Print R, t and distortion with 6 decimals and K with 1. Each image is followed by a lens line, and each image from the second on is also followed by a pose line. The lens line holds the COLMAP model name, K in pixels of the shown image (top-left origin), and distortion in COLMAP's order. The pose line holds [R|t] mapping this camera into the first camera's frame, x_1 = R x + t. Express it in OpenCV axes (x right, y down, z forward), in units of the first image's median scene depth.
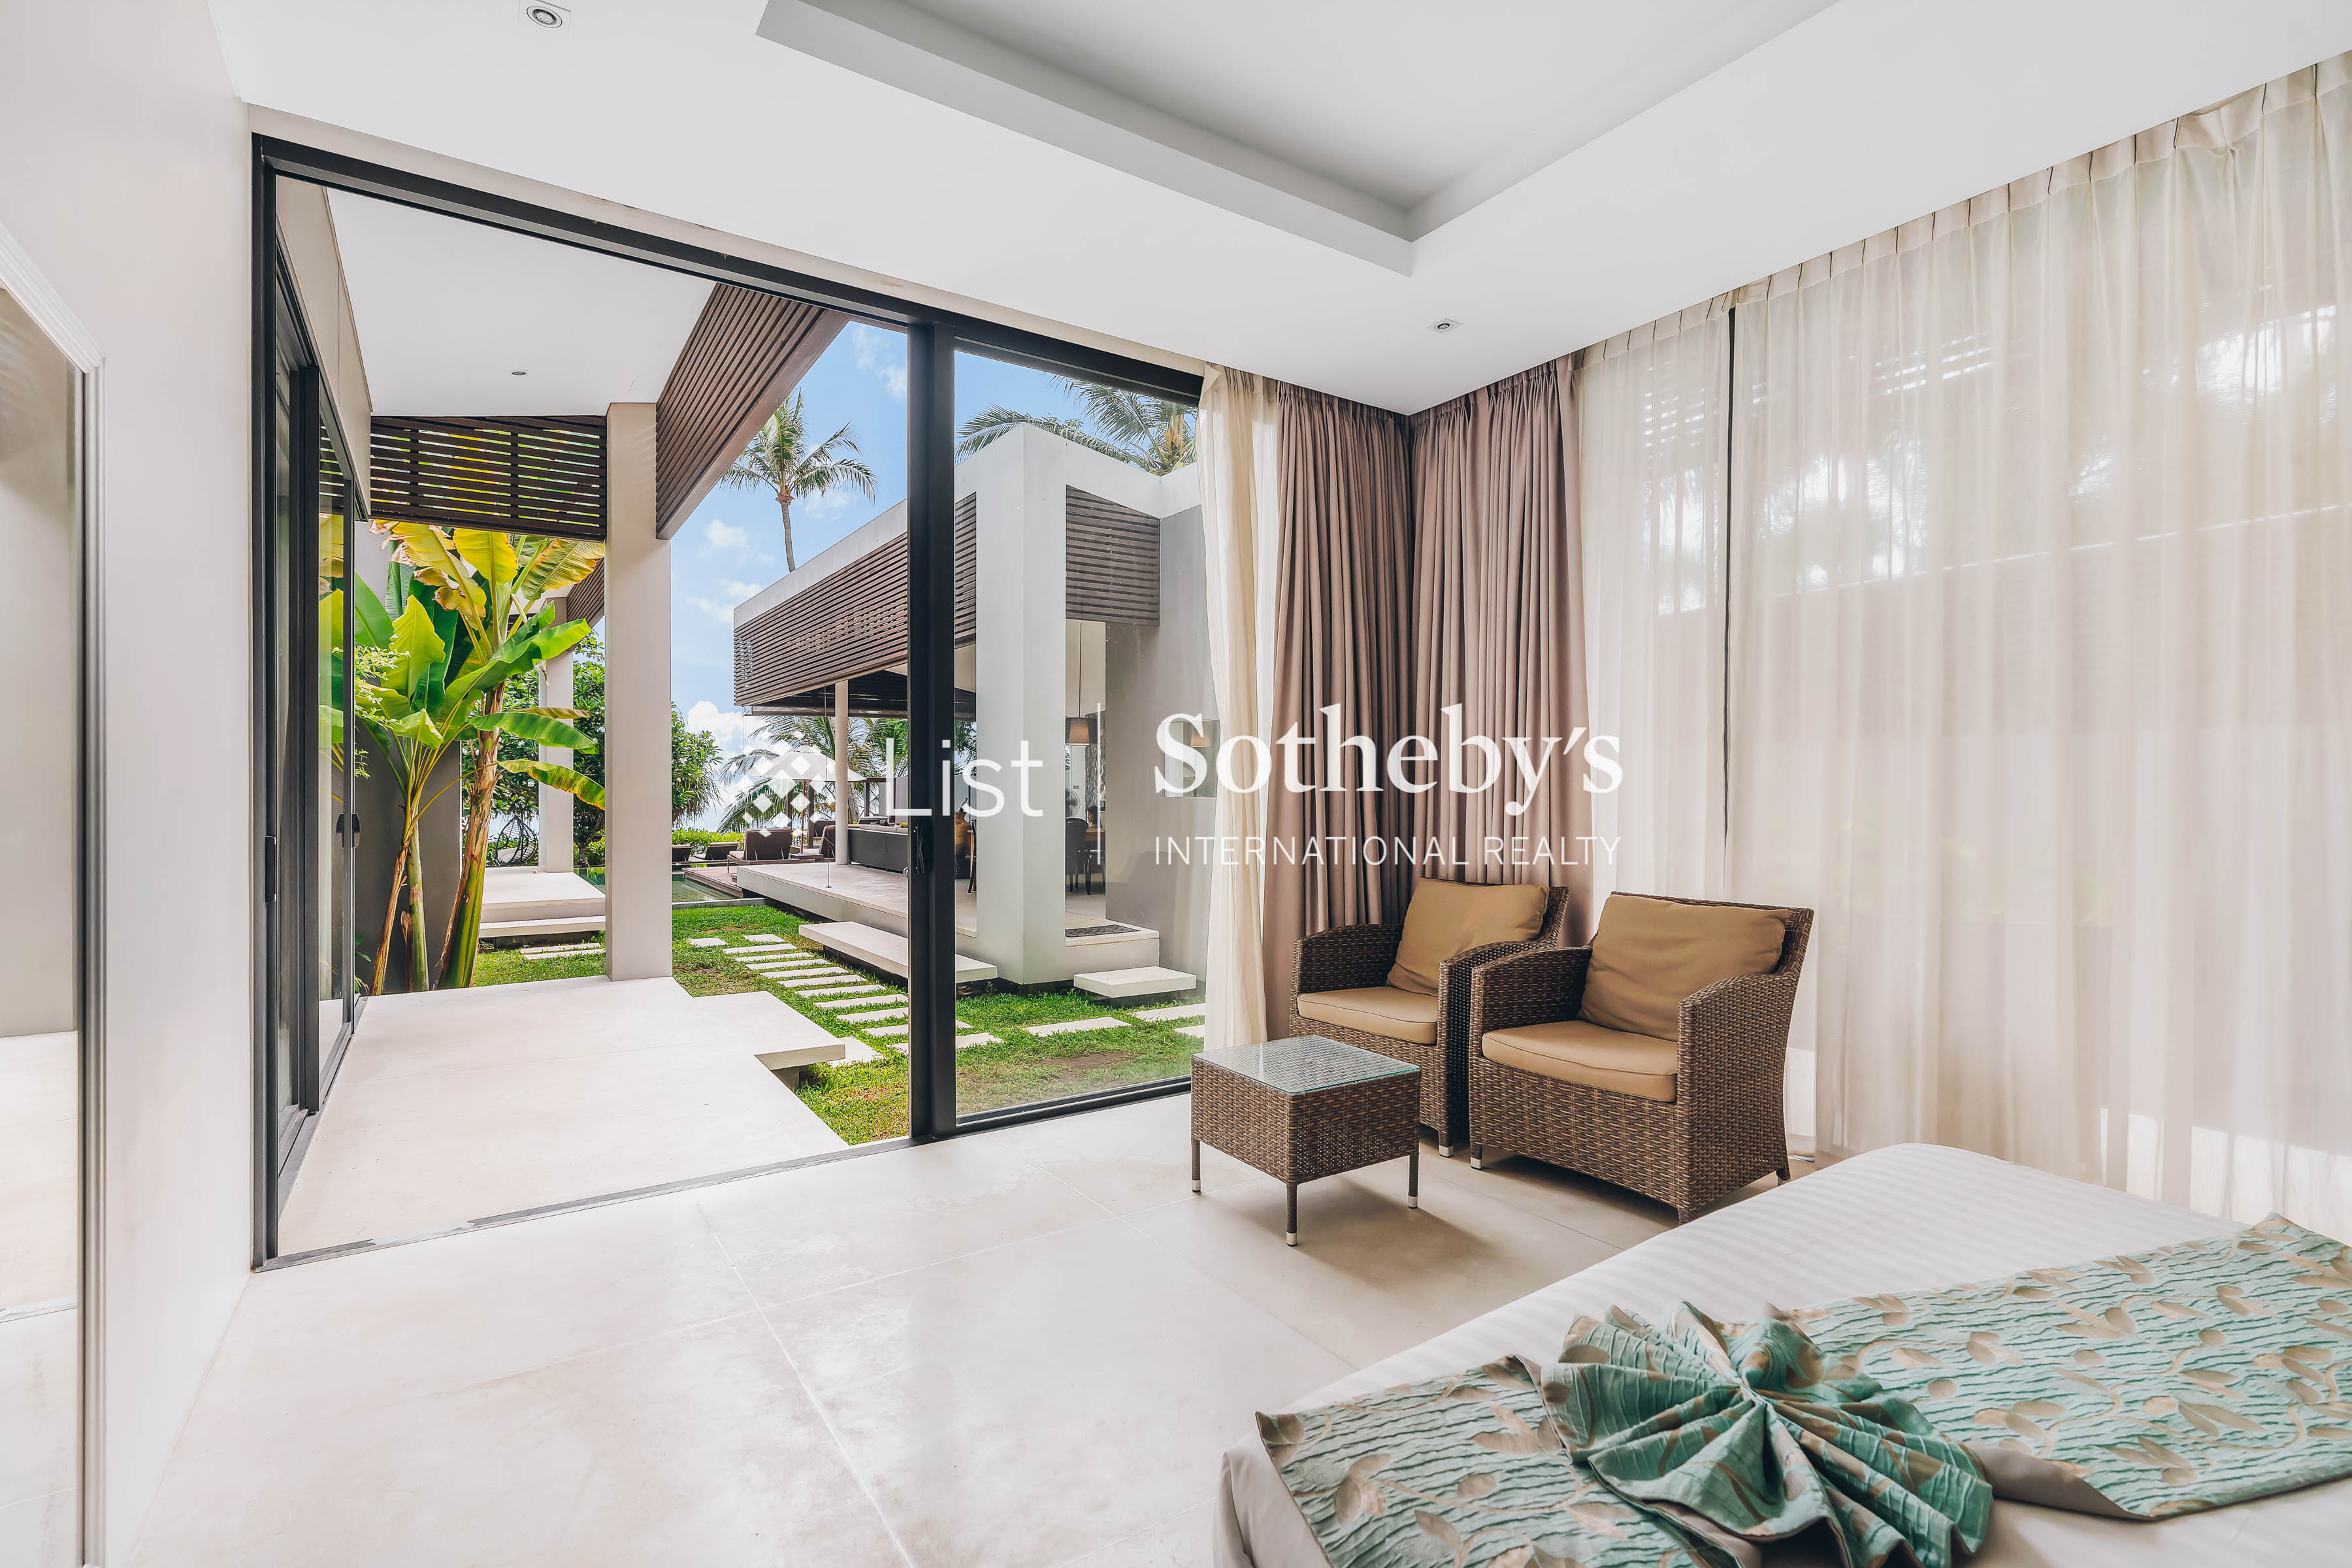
lens RADIAL K [[1090.8, 0, 1207.3], [0, 1090.8, 778.8], [0, 0, 1]] dist [-0.000515, -0.000051]
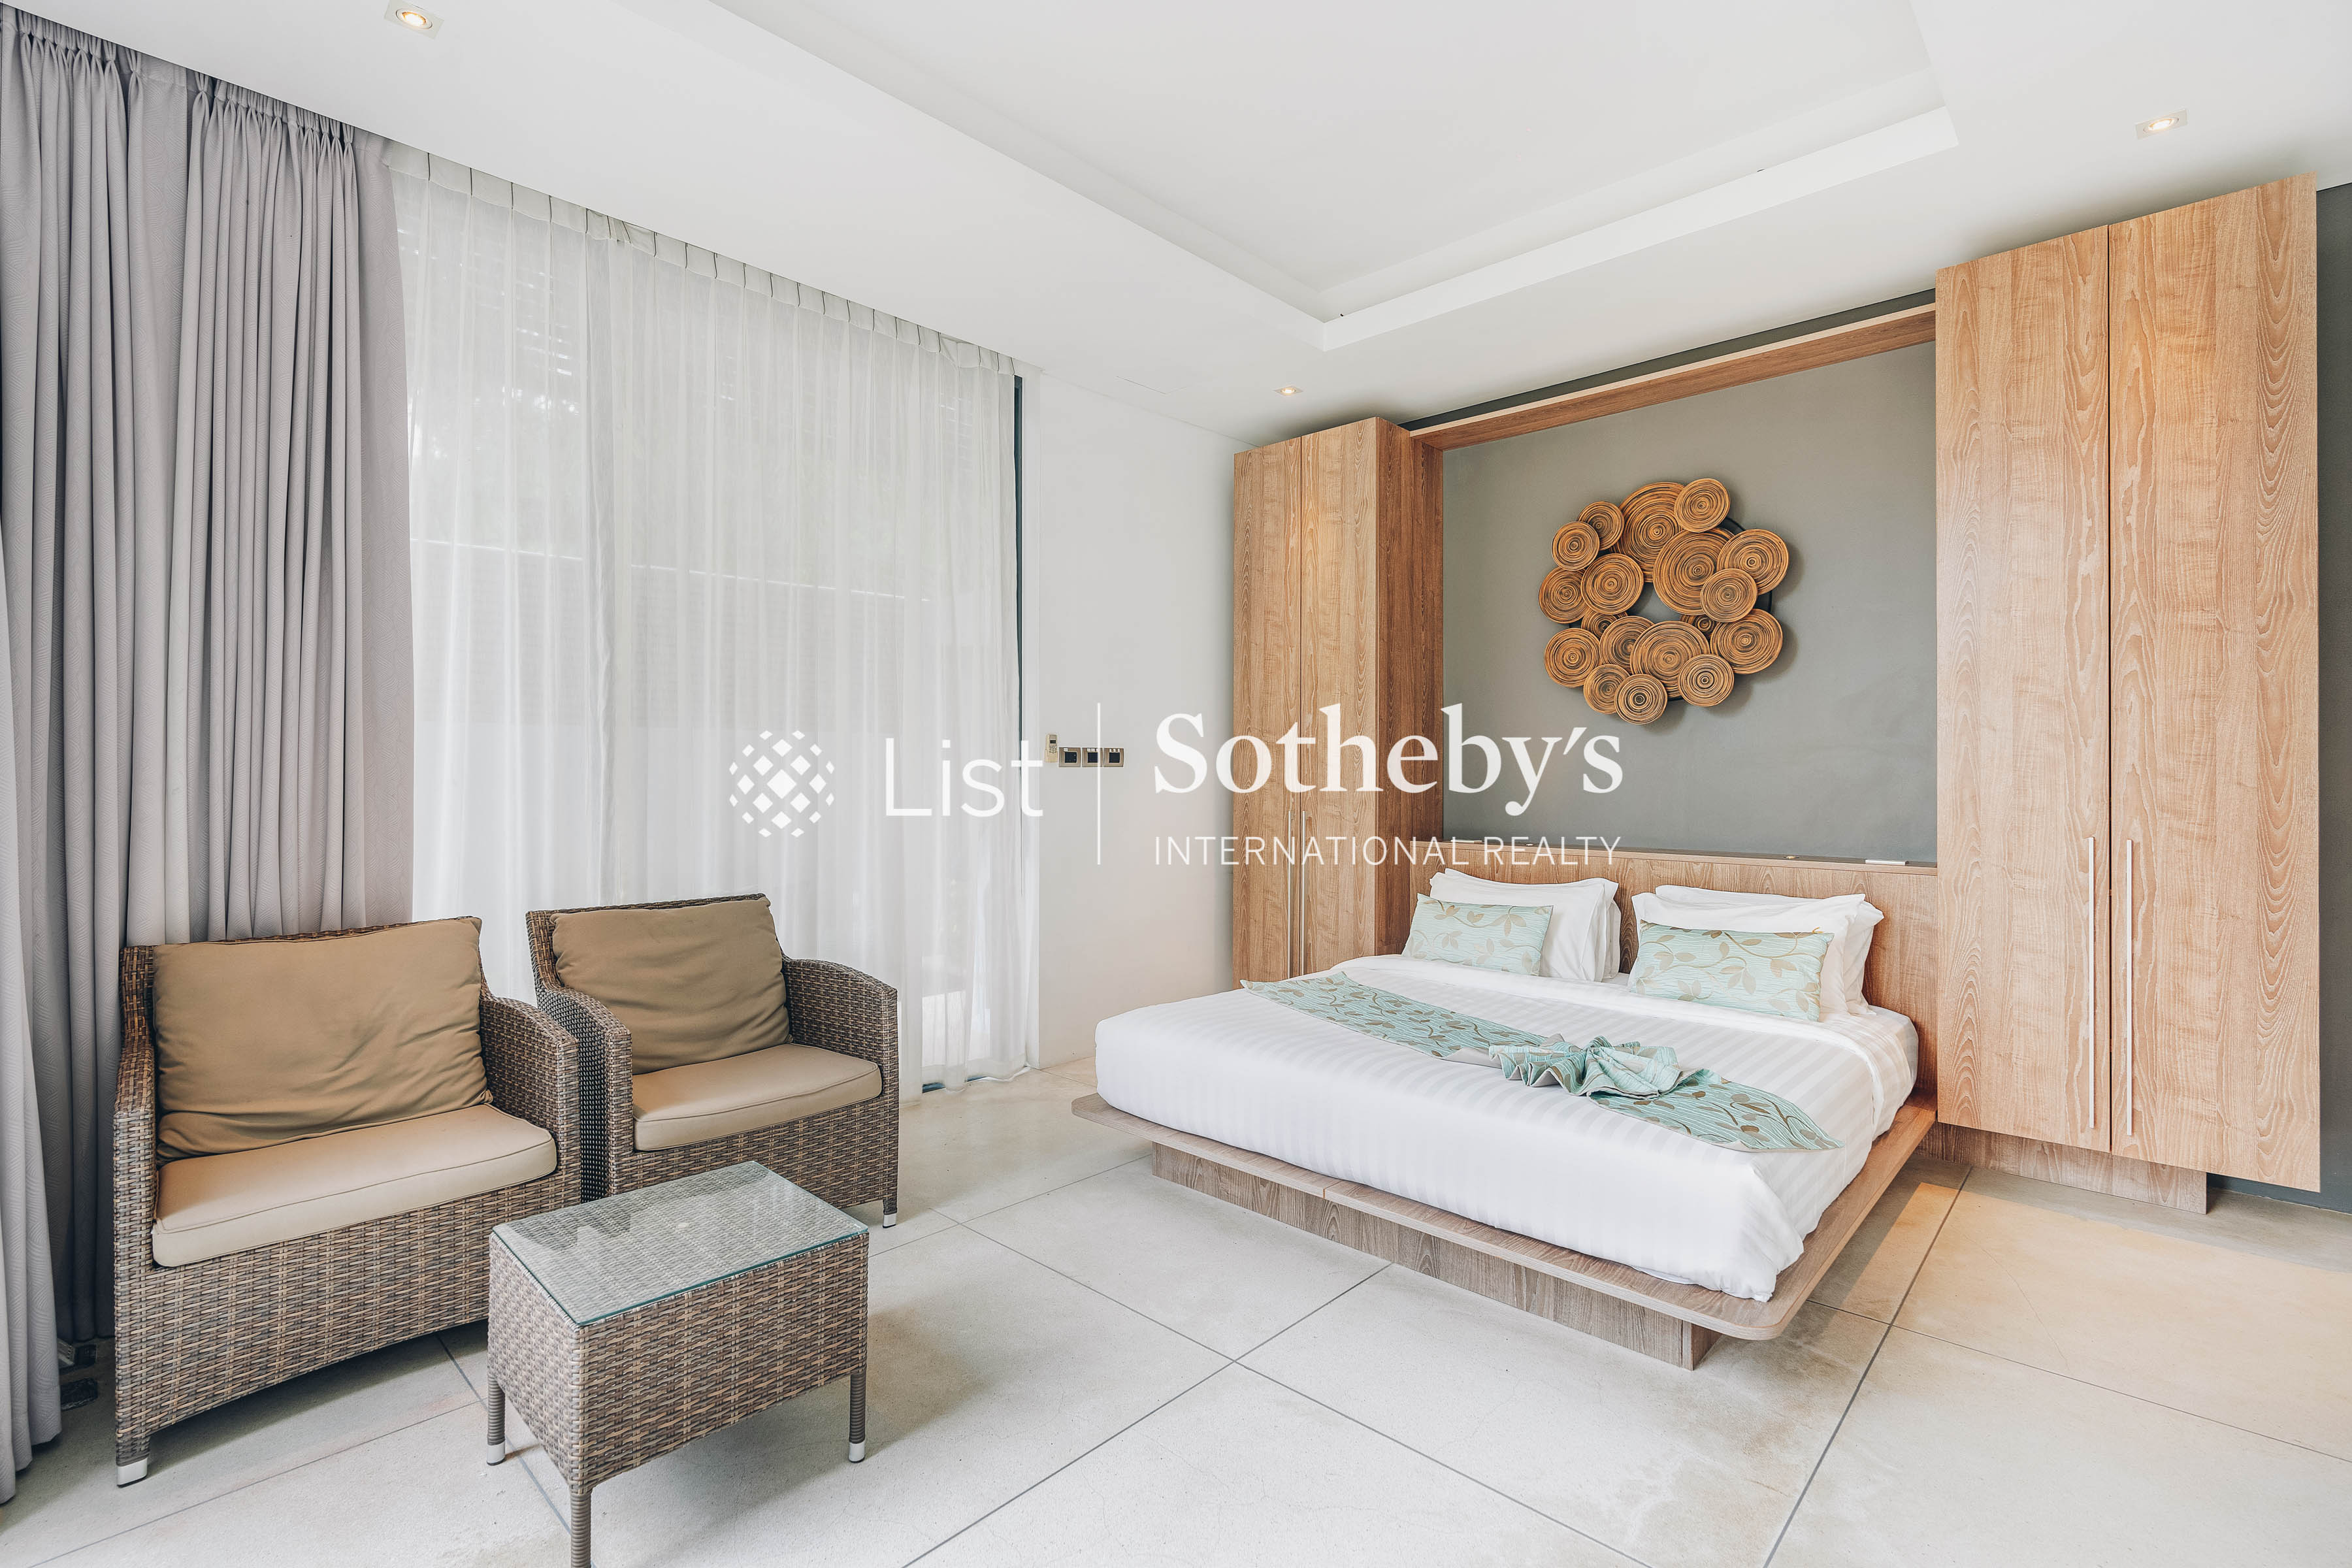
lens RADIAL K [[1090.8, 0, 1207.3], [0, 1090.8, 778.8], [0, 0, 1]] dist [-0.000515, -0.000051]
pose [[-0.201888, -0.004841, 0.979397, -0.660599], [-0.006482, 0.999972, 0.003607, 0.000169], [-0.979387, -0.005620, -0.201914, 0.973726]]
